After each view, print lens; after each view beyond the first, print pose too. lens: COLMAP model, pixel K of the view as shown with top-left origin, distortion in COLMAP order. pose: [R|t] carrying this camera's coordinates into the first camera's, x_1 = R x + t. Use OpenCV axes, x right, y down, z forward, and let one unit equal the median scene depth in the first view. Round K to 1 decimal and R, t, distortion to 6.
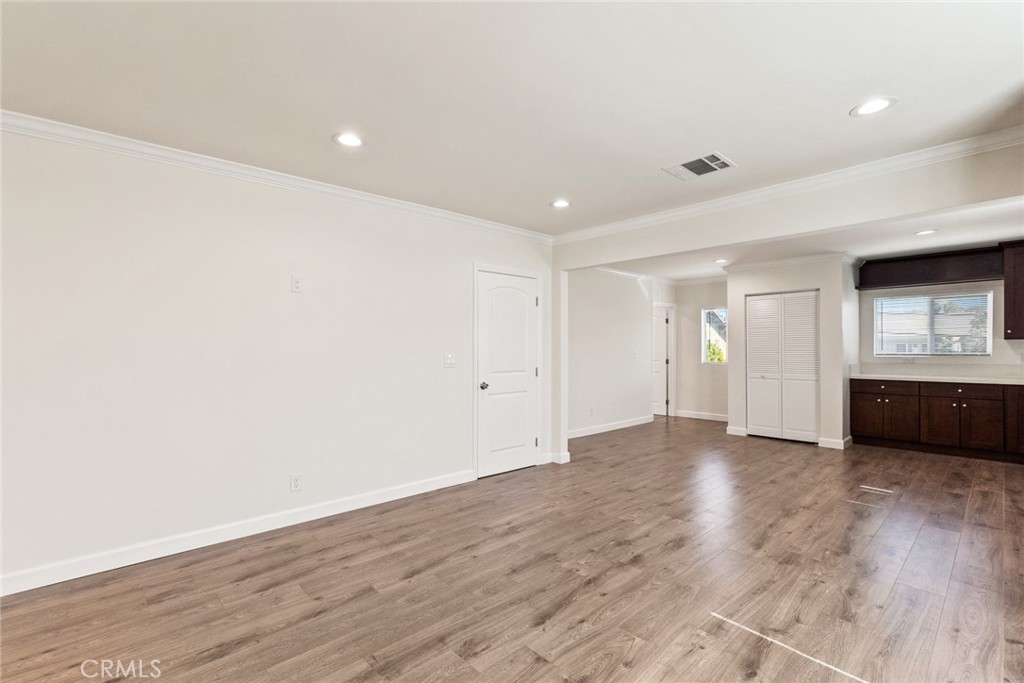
lens RADIAL K [[467.1, 0, 501.0], [0, 467.1, 349.2], [0, 0, 1]] dist [0.001915, 0.000023]
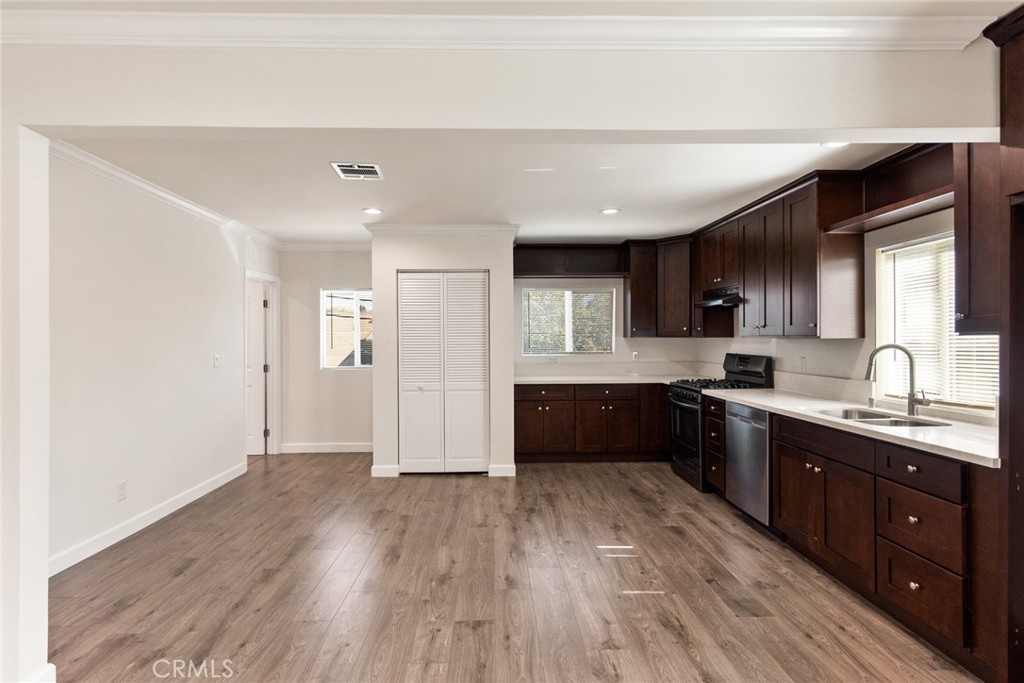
lens RADIAL K [[513.8, 0, 505.6], [0, 513.8, 338.4], [0, 0, 1]] dist [0.010056, -0.001084]
pose [[0.659590, -0.000622, 0.751625, 0.067472], [0.004501, 0.999985, -0.003123, -0.014642], [-0.751612, 0.005443, 0.659583, 0.423906]]
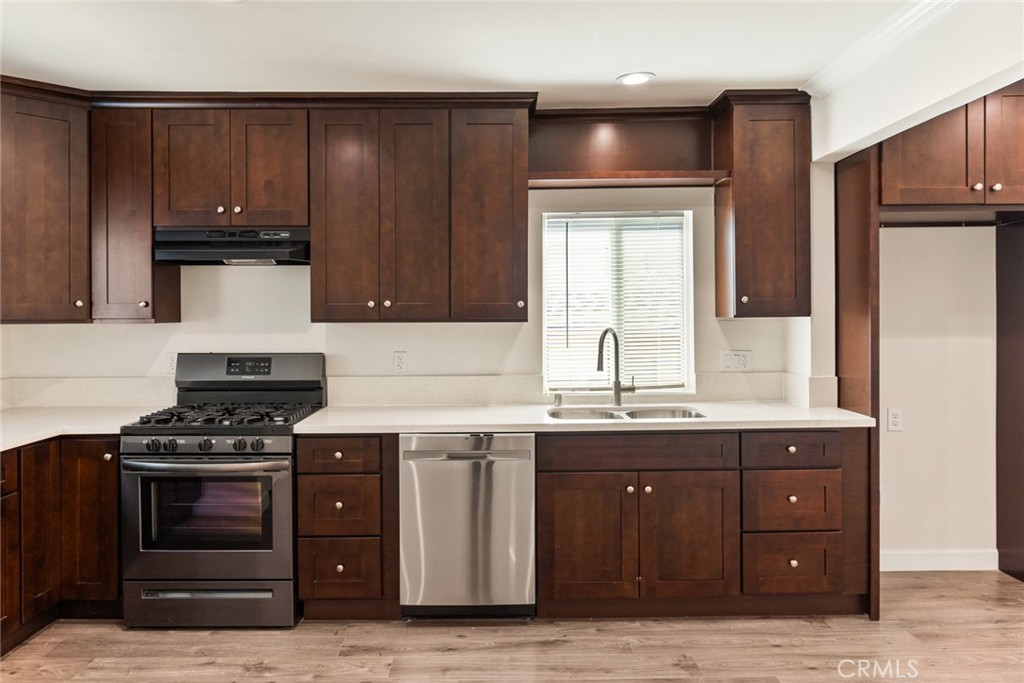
lens RADIAL K [[719.8, 0, 499.3], [0, 719.8, 324.0], [0, 0, 1]] dist [-0.009906, -0.002558]
pose [[-0.735122, 0.003917, 0.677923, 0.347260], [0.012298, 0.999896, 0.007559, -0.017574], [-0.677823, 0.013894, -0.735094, 0.984789]]
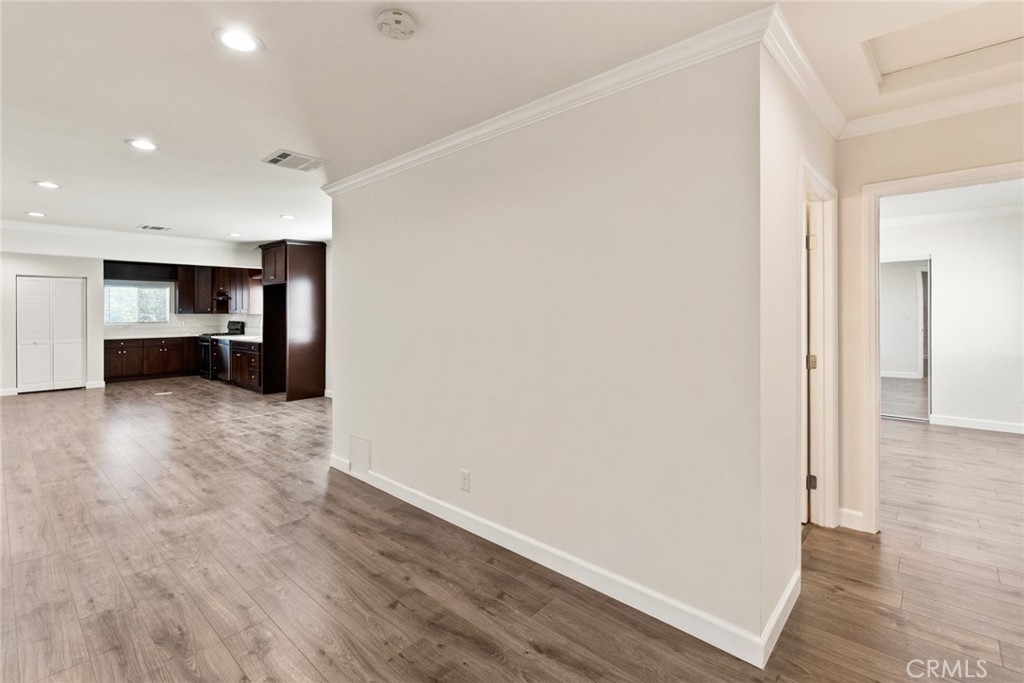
lens RADIAL K [[467.1, 0, 488.8], [0, 467.1, 315.4], [0, 0, 1]] dist [0.001915, 0.000023]
pose [[-0.069882, -0.003479, 0.997549, -0.820340], [0.008759, 0.999953, 0.004101, -0.009964], [-0.997517, 0.009024, -0.069849, -0.120883]]
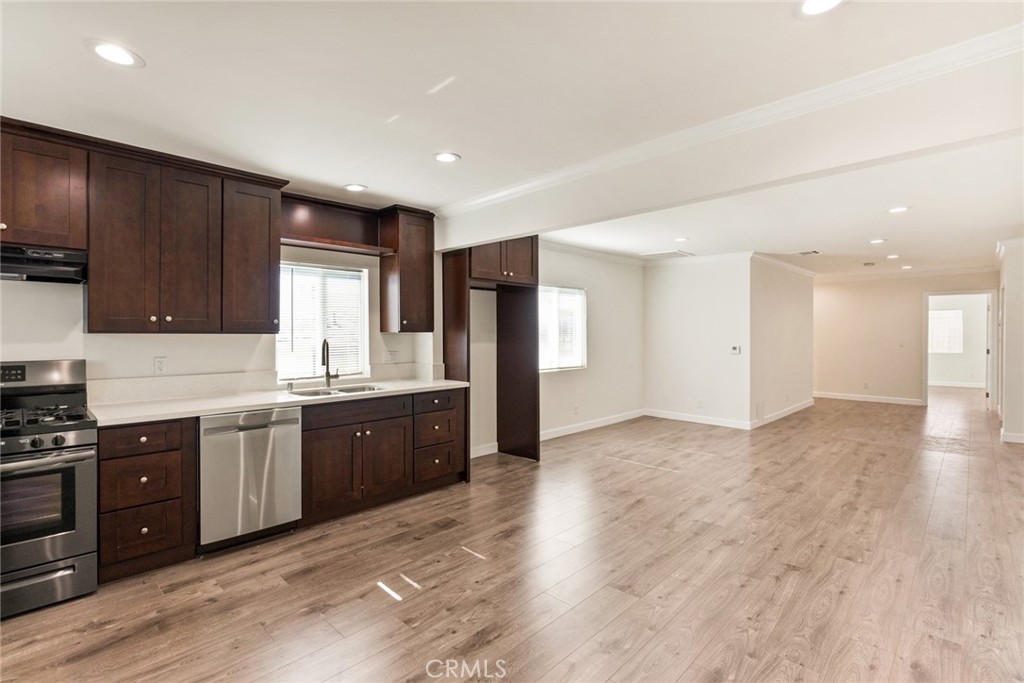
lens RADIAL K [[472.6, 0, 503.1], [0, 472.6, 338.4], [0, 0, 1]] dist [-0.020541, 0.002052]
pose [[-0.999039, 0.004866, -0.043562, 0.482132], [0.004372, 0.999925, 0.011445, -0.014469], [0.043614, 0.011243, -0.998985, 1.115313]]
